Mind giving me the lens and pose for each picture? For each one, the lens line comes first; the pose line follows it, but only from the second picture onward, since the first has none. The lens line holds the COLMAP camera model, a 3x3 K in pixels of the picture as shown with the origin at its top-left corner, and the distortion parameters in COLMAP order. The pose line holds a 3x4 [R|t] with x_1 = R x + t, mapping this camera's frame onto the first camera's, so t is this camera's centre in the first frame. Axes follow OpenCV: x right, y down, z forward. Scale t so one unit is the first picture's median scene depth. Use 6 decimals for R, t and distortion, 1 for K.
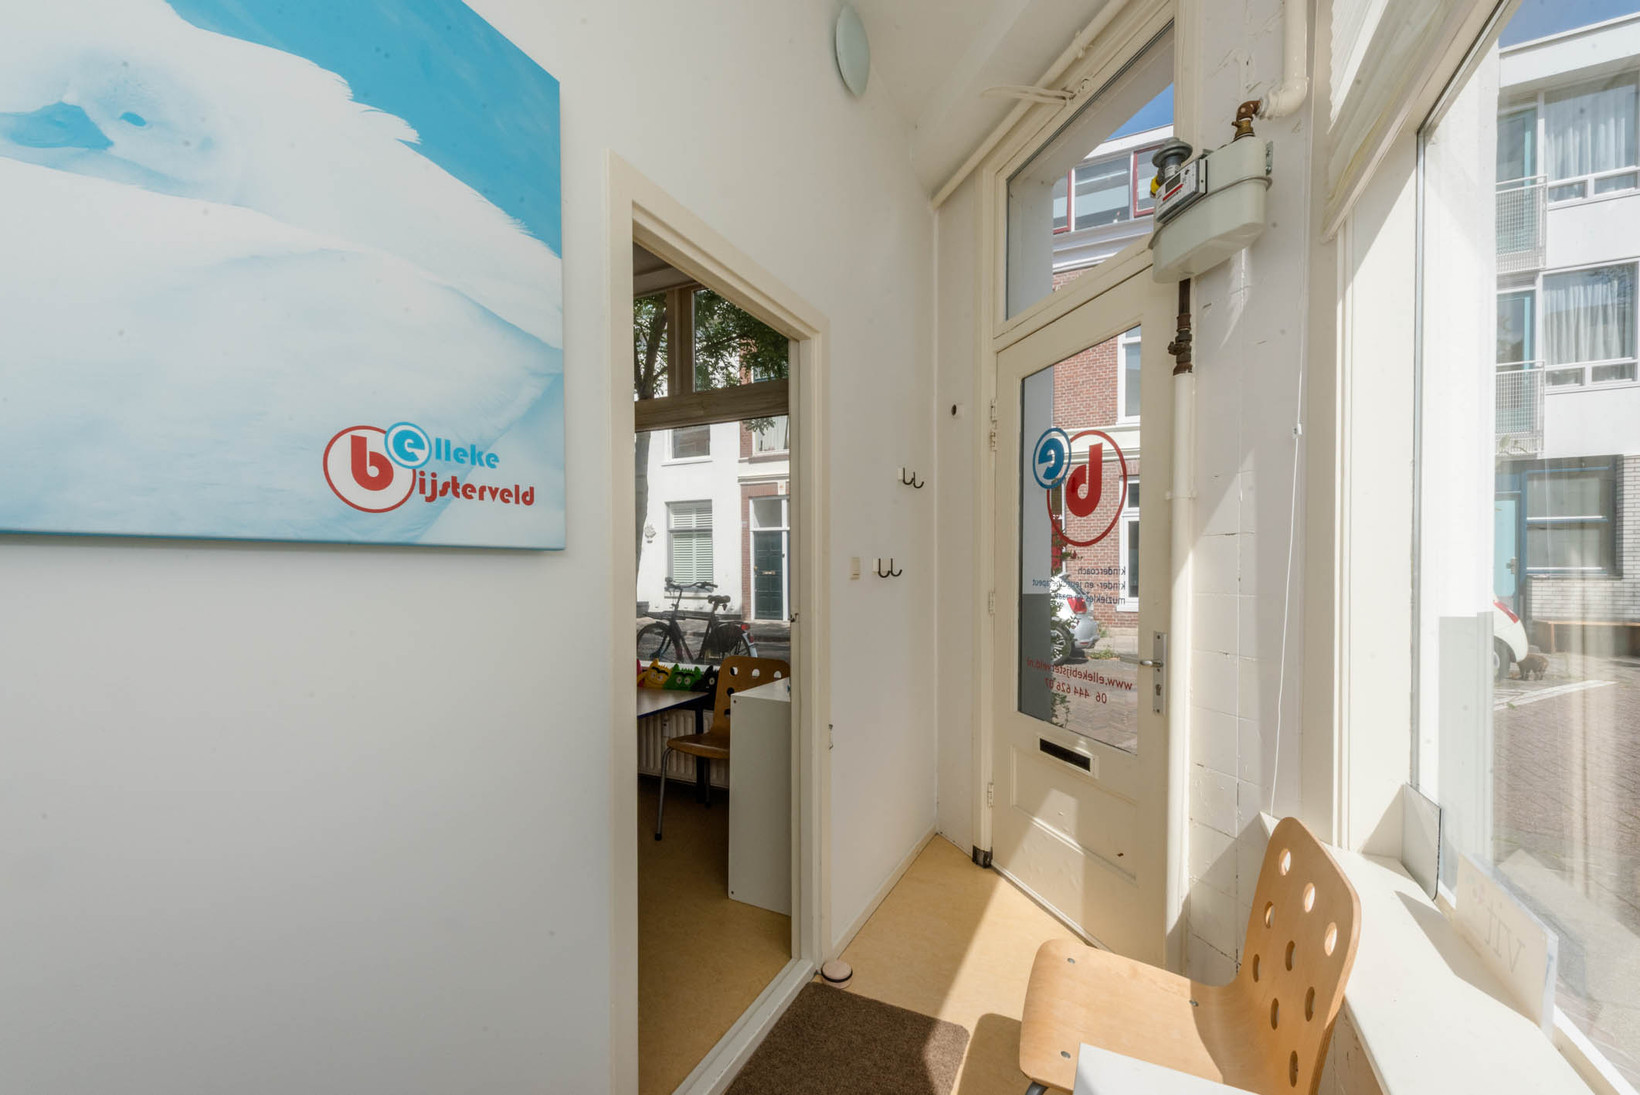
lens RADIAL K [[645.9, 0, 807.3], [0, 645.9, 564.8], [0, 0, 1]] dist [0.005895, -0.003426]
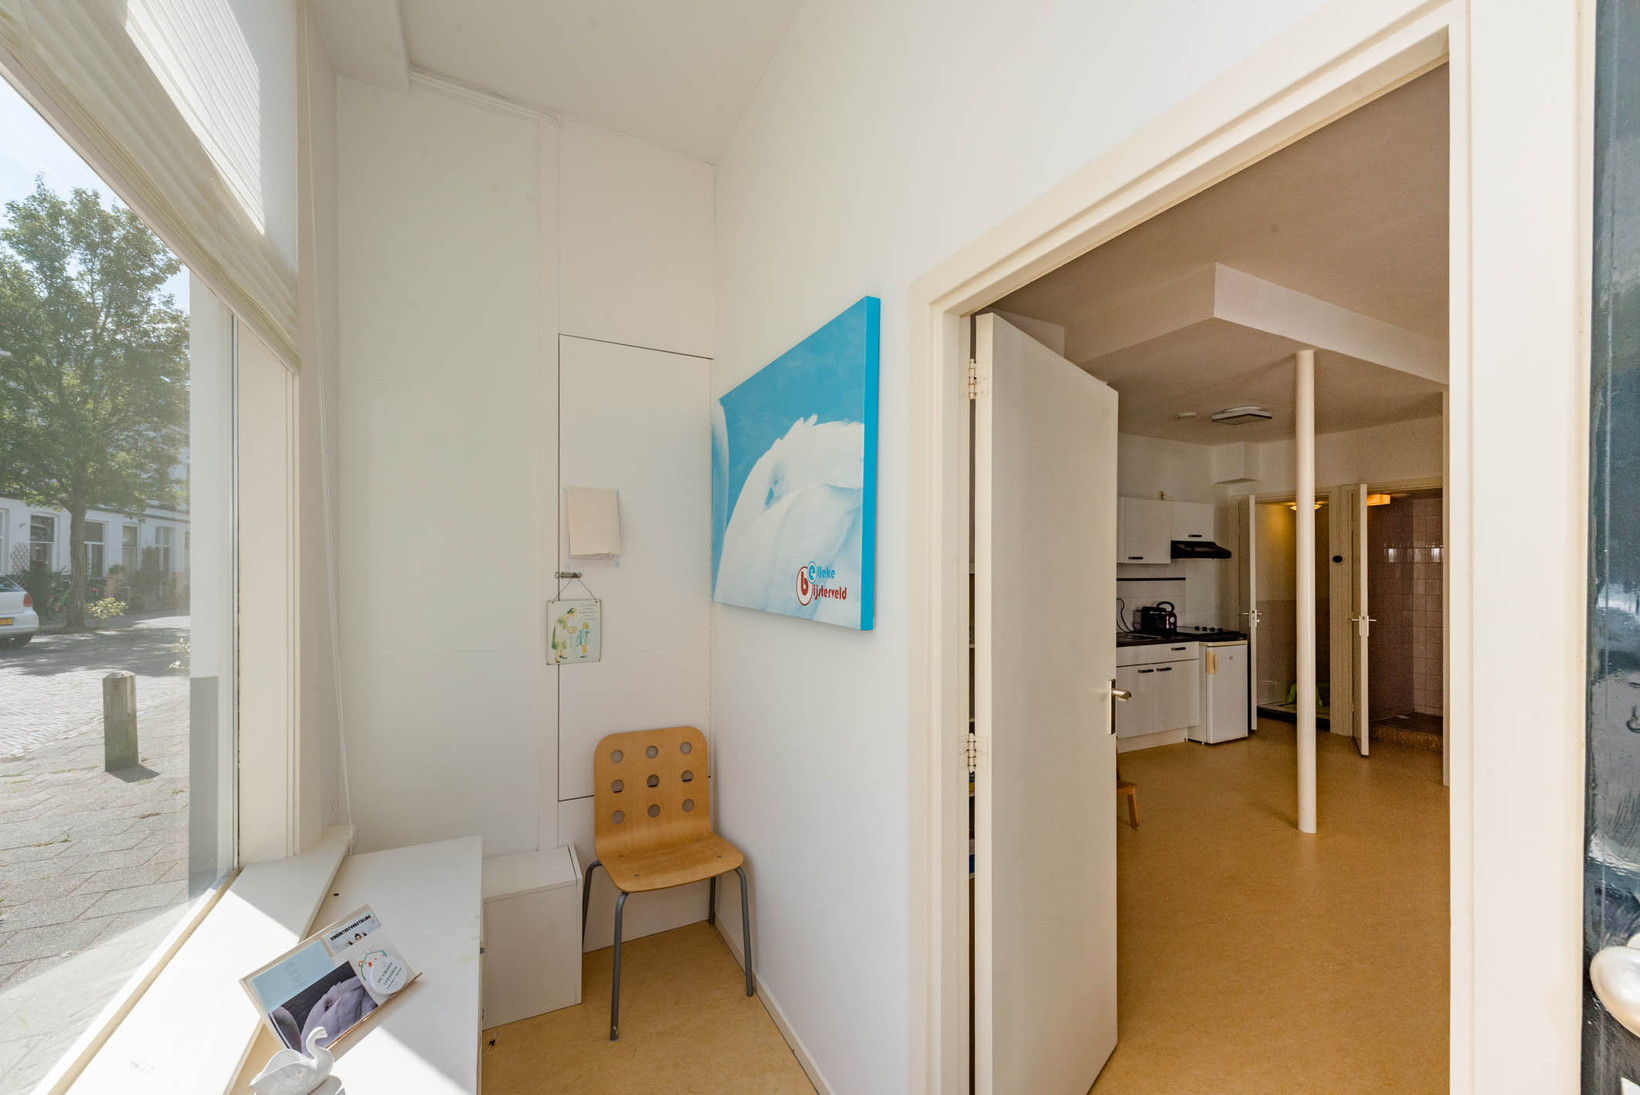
lens RADIAL K [[645.9, 0, 810.5], [0, 645.9, 557.6], [0, 0, 1]] dist [0.005895, -0.003426]
pose [[-0.609929, -0.009115, -0.792403, 0.350804], [-0.003334, 0.999955, -0.008936, -0.074175], [0.792449, -0.002808, -0.609932, 0.781279]]
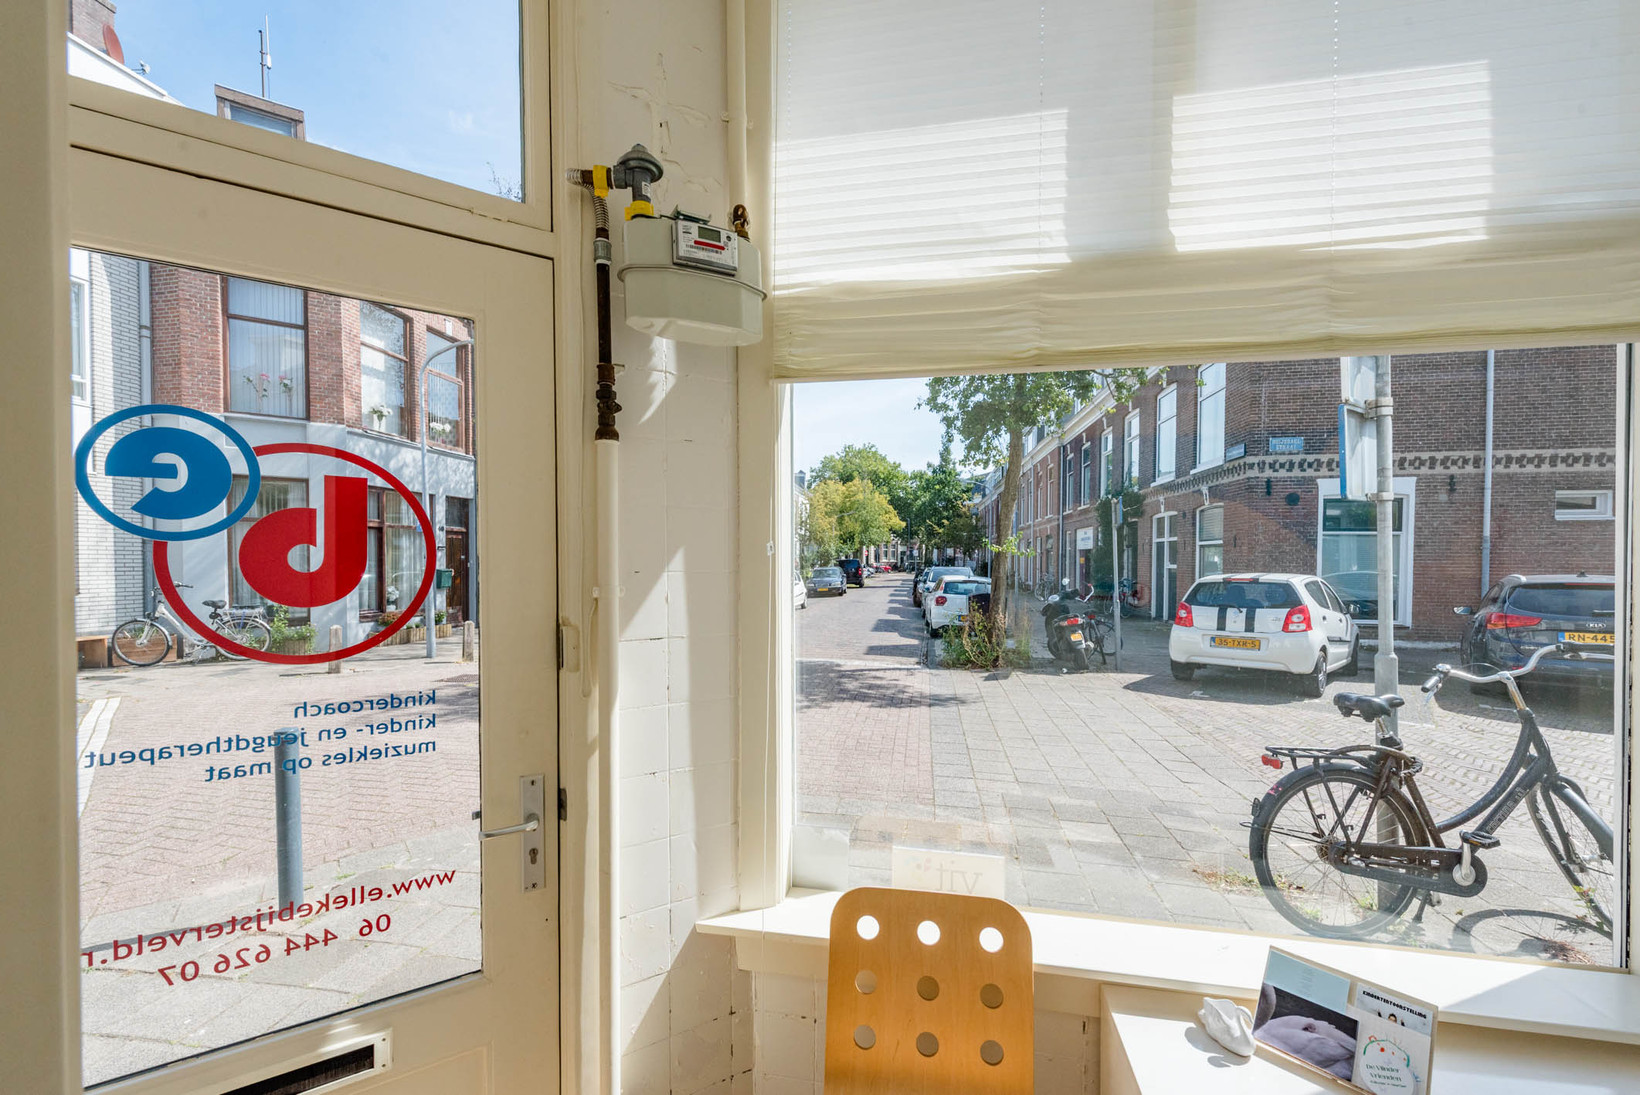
lens RADIAL K [[645.9, 0, 826.0], [0, 645.9, 568.8], [0, 0, 1]] dist [0.005895, -0.003426]
pose [[-0.268882, -0.007238, 0.963146, -0.188212], [-0.001250, 0.999974, 0.007166, -0.106112], [-0.963172, 0.000723, -0.268884, 0.711277]]
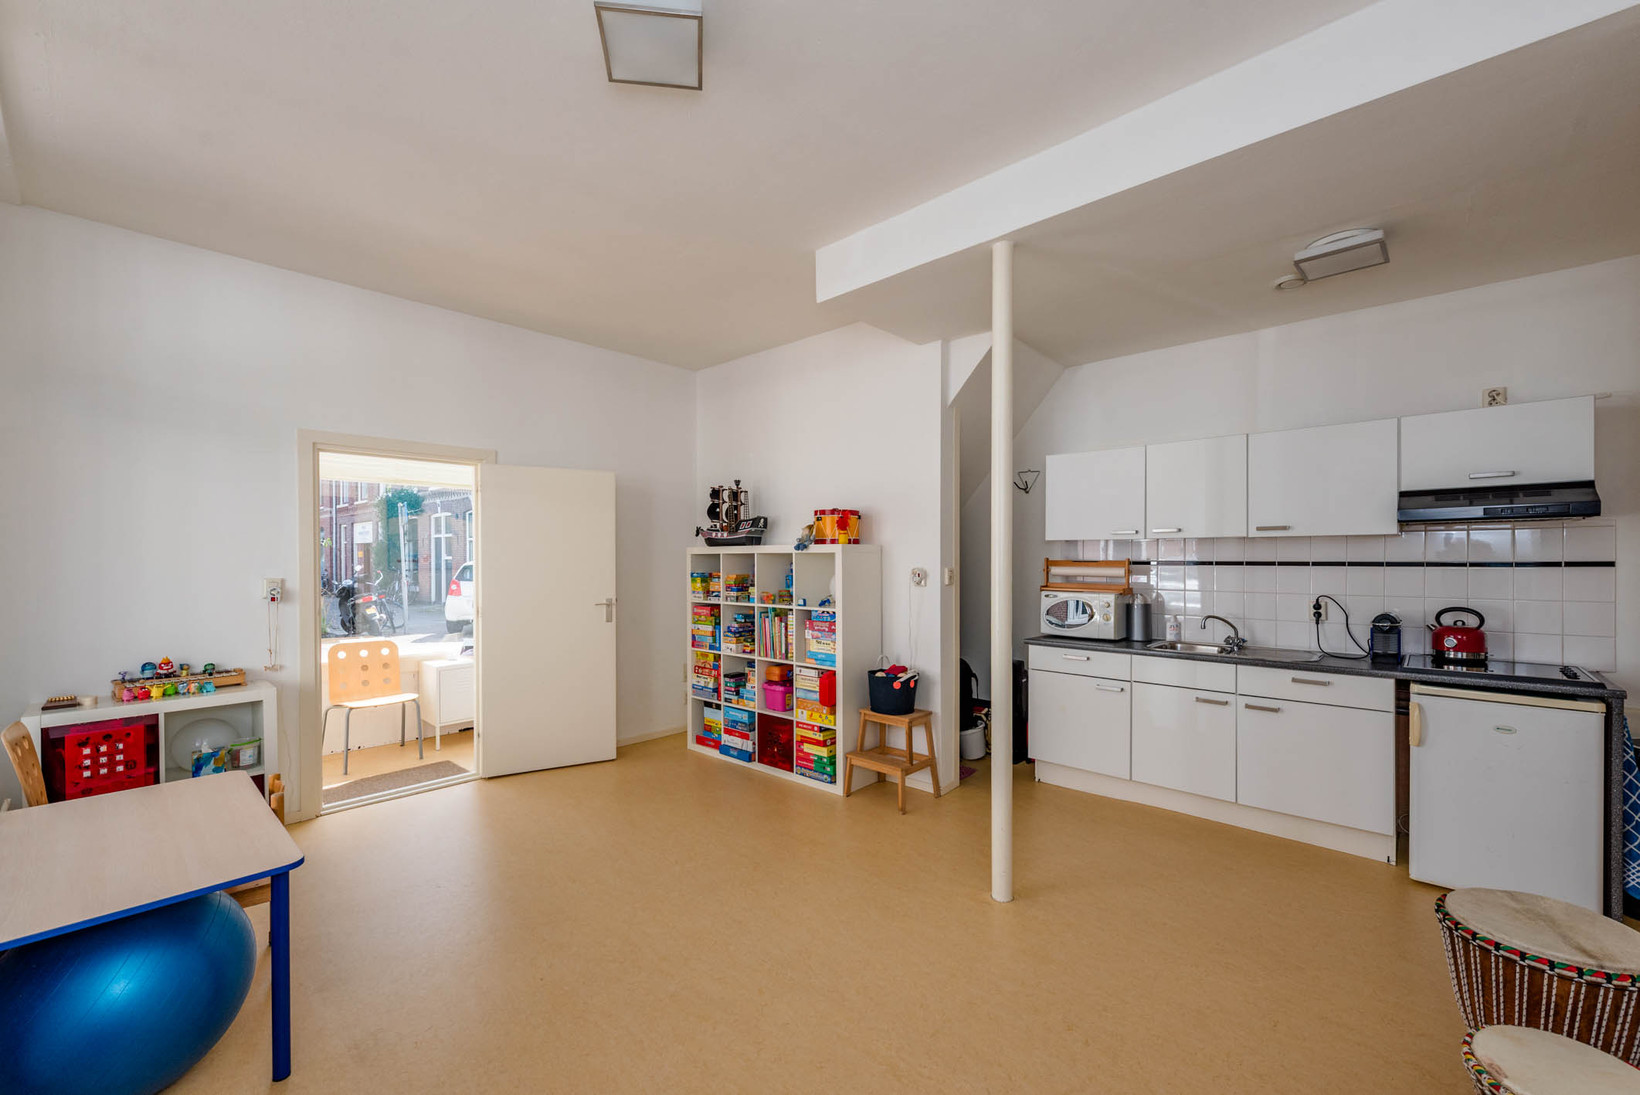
lens RADIAL K [[664.3, 0, 808.1], [0, 664.3, 561.4], [0, 0, 1]] dist [0.001235, -0.001013]
pose [[-0.950576, 0.007153, 0.310409, -1.484856], [0.008988, 0.999950, 0.004480, -0.043068], [-0.310362, 0.007049, -0.950592, 1.896626]]
